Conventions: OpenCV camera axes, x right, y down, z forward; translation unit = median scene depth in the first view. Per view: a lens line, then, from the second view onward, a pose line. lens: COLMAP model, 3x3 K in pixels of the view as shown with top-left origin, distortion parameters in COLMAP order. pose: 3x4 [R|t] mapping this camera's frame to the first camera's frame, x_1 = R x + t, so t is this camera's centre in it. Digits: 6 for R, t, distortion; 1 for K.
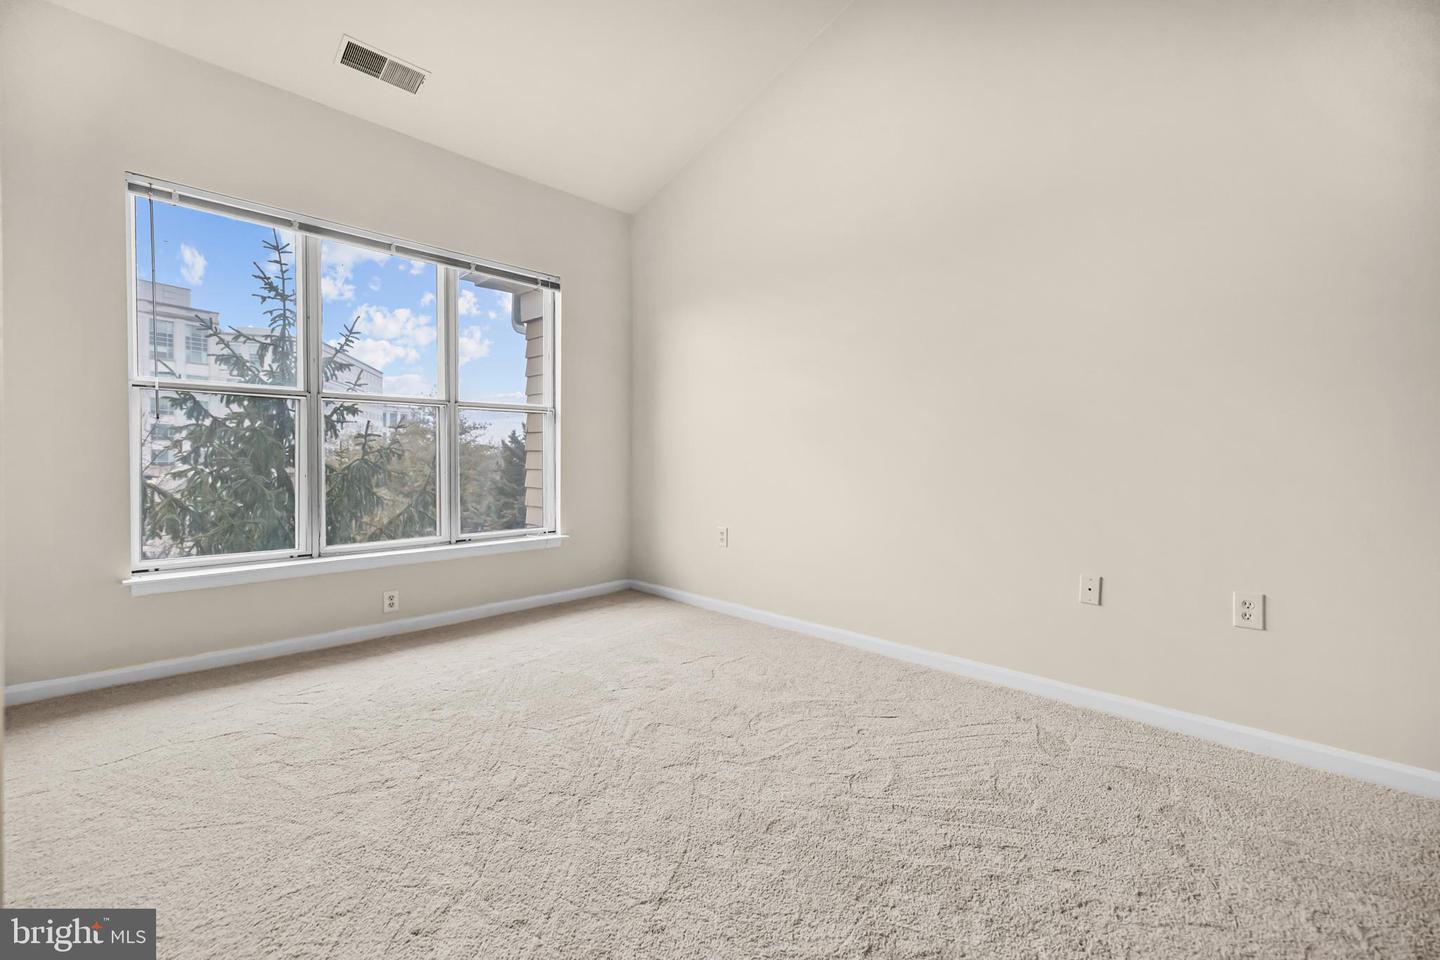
lens RADIAL K [[606.6, 0, 719.7], [0, 606.6, 469.6], [0, 0, 1]] dist [0.001939, 0.000112]
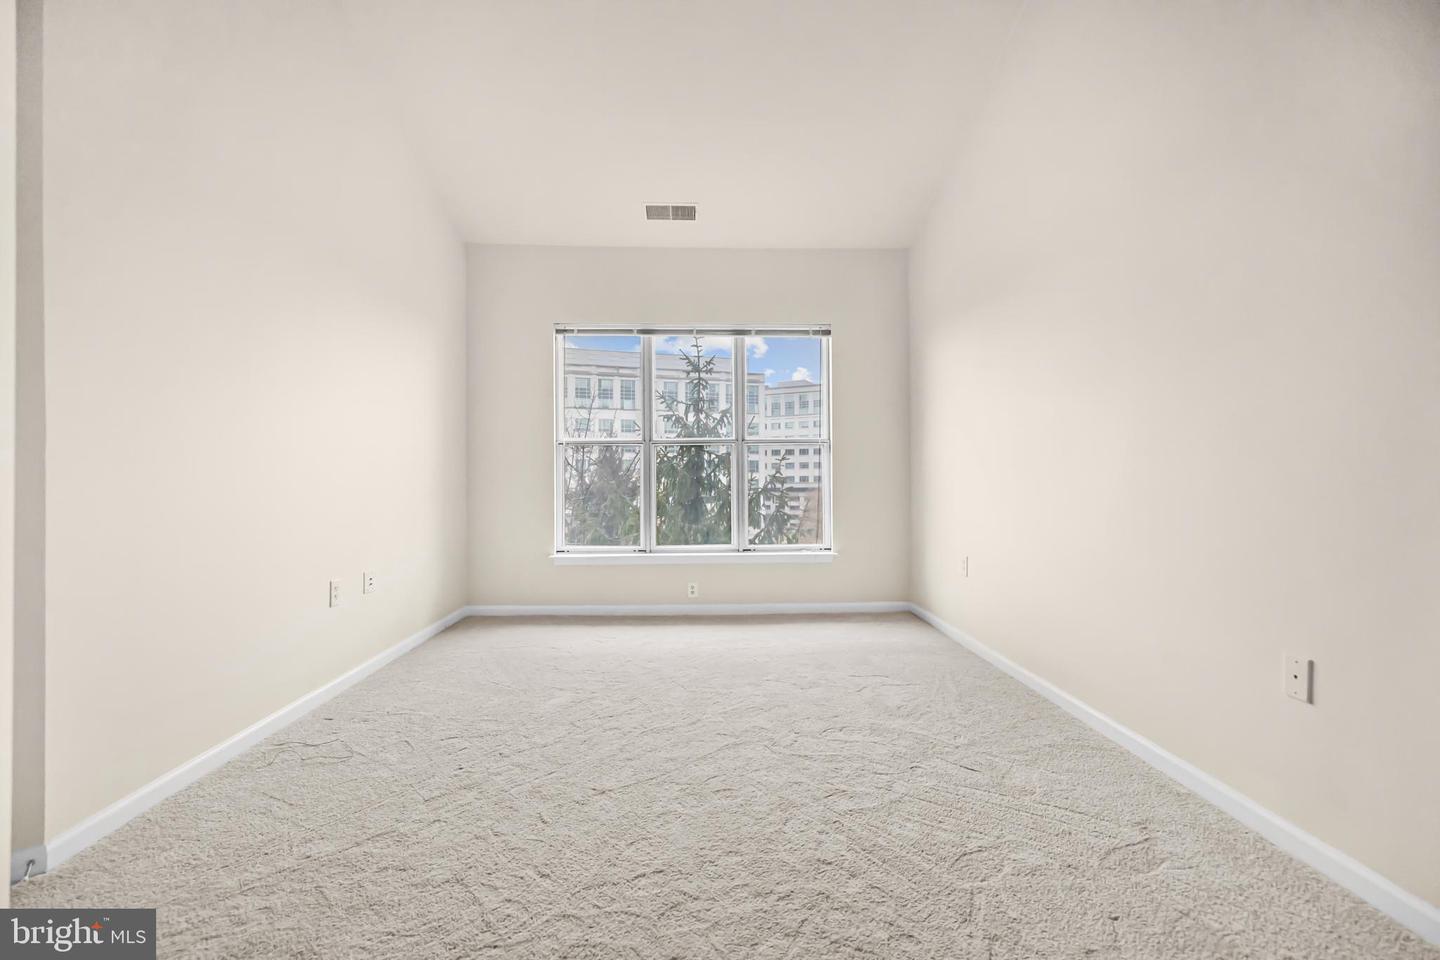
lens RADIAL K [[602.2, 0, 714.9], [0, 602.2, 478.4], [0, 0, 1]] dist [0.001398, 0.000245]
pose [[0.718997, -0.013697, -0.694878, 0.537472], [-0.005407, 0.999665, -0.025299, 0.001165], [0.694992, 0.021947, 0.718683, 0.071090]]
